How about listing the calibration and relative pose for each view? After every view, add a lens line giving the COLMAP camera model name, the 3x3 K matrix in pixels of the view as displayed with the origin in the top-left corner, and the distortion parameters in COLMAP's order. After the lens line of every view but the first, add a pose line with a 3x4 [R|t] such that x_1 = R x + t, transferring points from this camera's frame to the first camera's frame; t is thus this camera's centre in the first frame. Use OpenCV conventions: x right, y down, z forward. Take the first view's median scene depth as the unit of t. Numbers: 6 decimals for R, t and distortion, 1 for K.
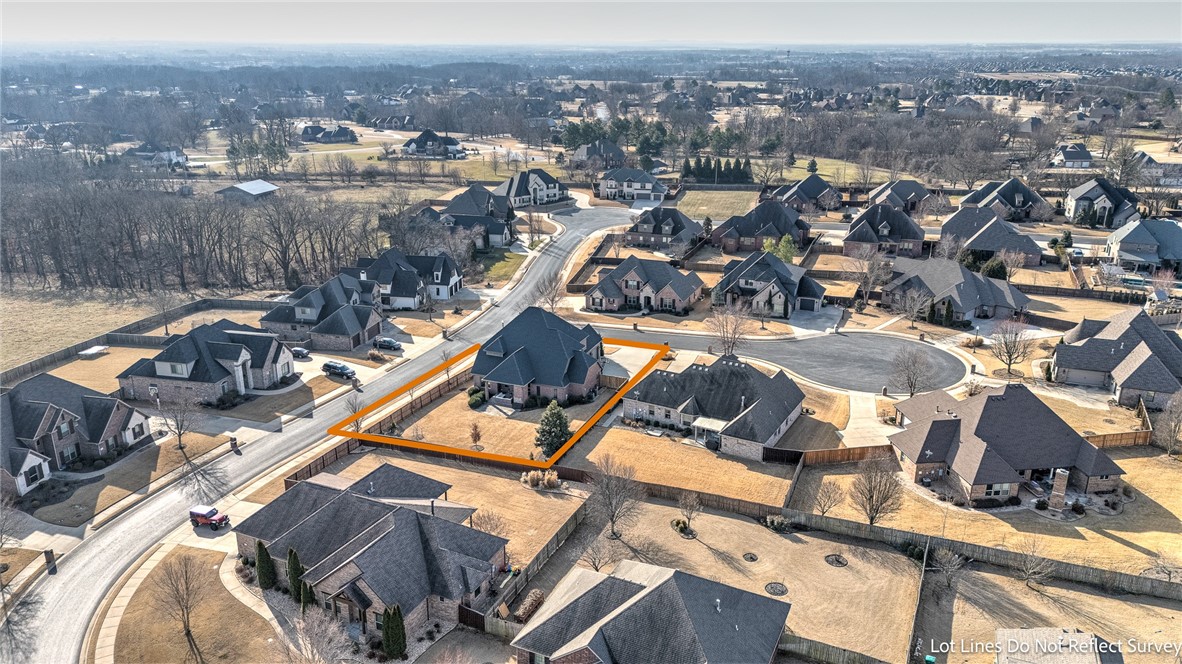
lens RADIAL K [[856.1, 0, 591.0], [0, 856.1, 332.0], [0, 0, 1]] dist [0.082367, -0.096182]
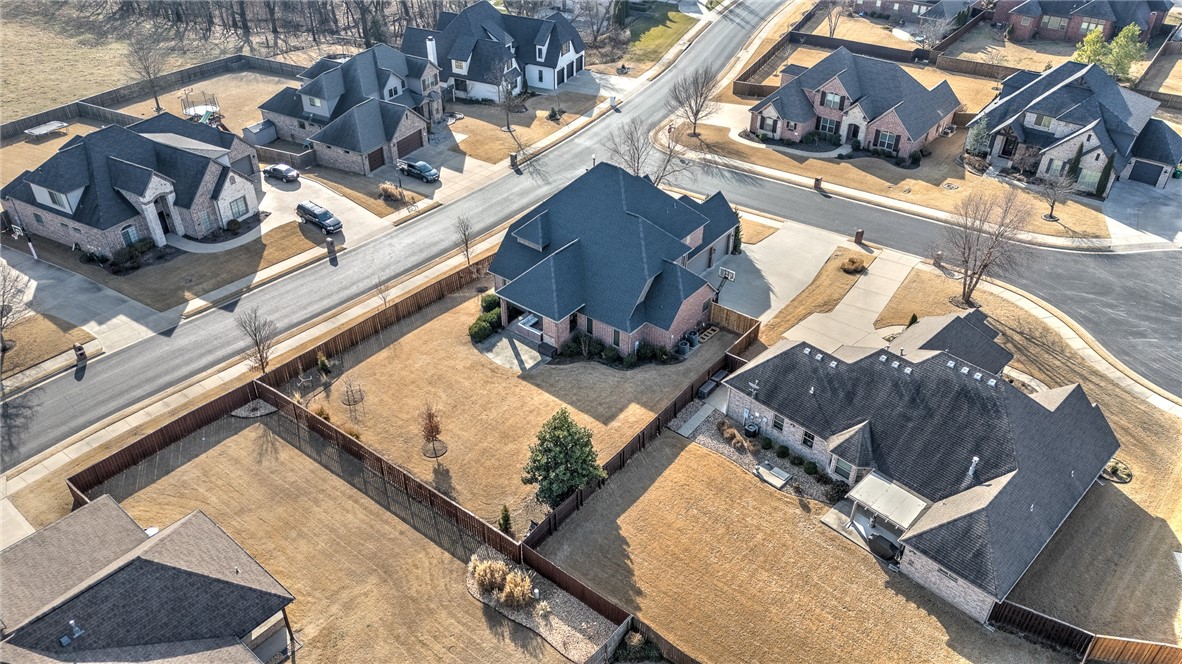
lens RADIAL K [[856.1, 0, 591.0], [0, 856.1, 332.0], [0, 0, 1]] dist [0.082367, -0.096182]
pose [[0.961665, 0.164102, -0.219707, 0.048384], [-0.092008, 0.947825, 0.305224, -0.076014], [0.258332, -0.273309, 0.926589, 0.369584]]
